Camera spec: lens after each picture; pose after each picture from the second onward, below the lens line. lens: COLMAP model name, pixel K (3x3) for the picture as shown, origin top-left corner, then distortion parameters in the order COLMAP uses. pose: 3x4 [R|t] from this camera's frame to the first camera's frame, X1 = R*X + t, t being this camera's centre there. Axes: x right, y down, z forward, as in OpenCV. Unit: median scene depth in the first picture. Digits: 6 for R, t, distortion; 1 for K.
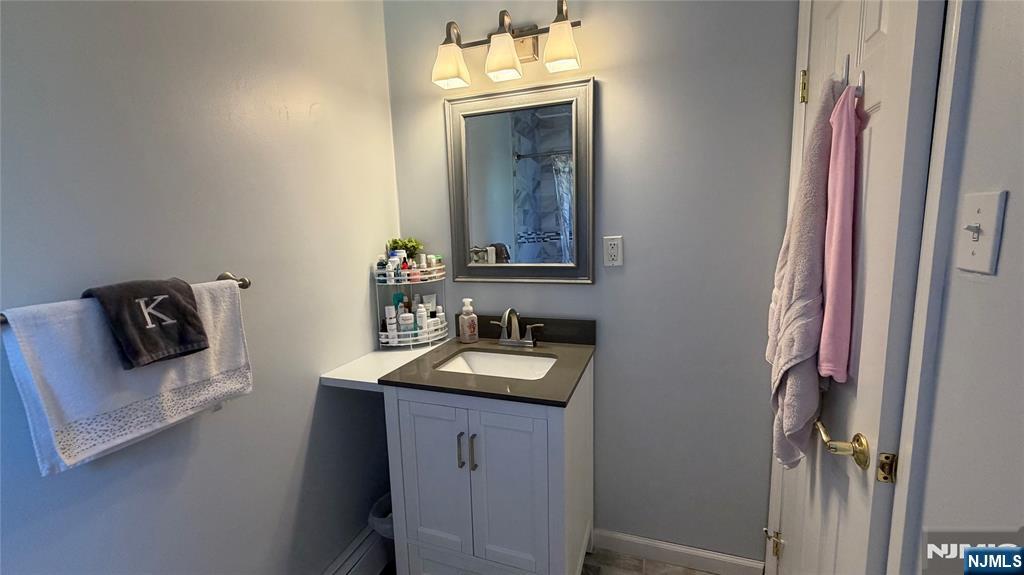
lens RADIAL K [[405.3, 0, 514.0], [0, 405.3, 286.1], [0, 0, 1]] dist [-0.001857, 0.000531]
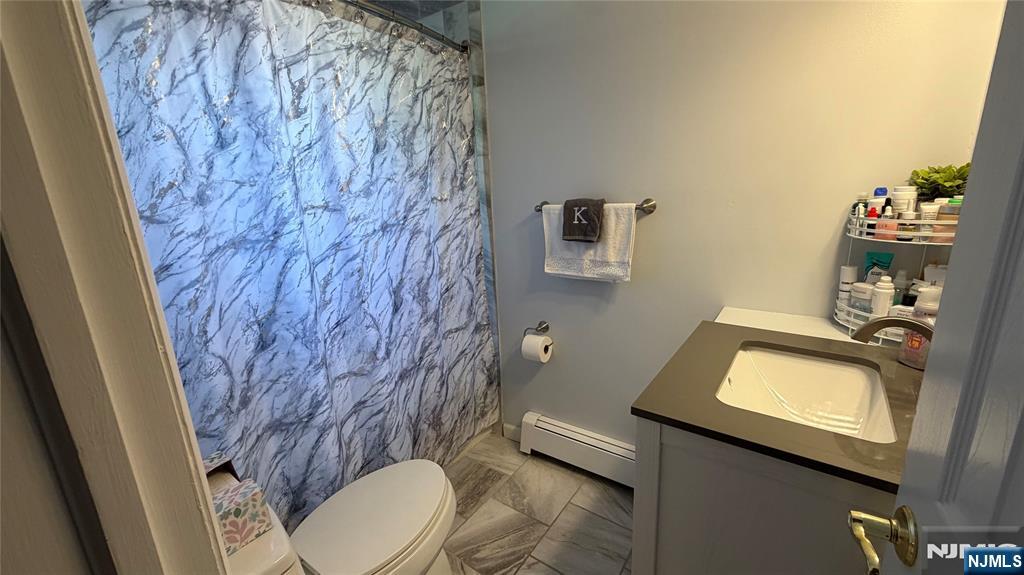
lens RADIAL K [[405.3, 0, 506.8], [0, 405.3, 288.5], [0, 0, 1]] dist [-0.001857, 0.000531]
pose [[-0.292990, 0.276312, -0.915319, 0.584096], [-0.075352, 0.947680, 0.310201, -0.097571], [0.953142, 0.159857, -0.256840, 0.665935]]
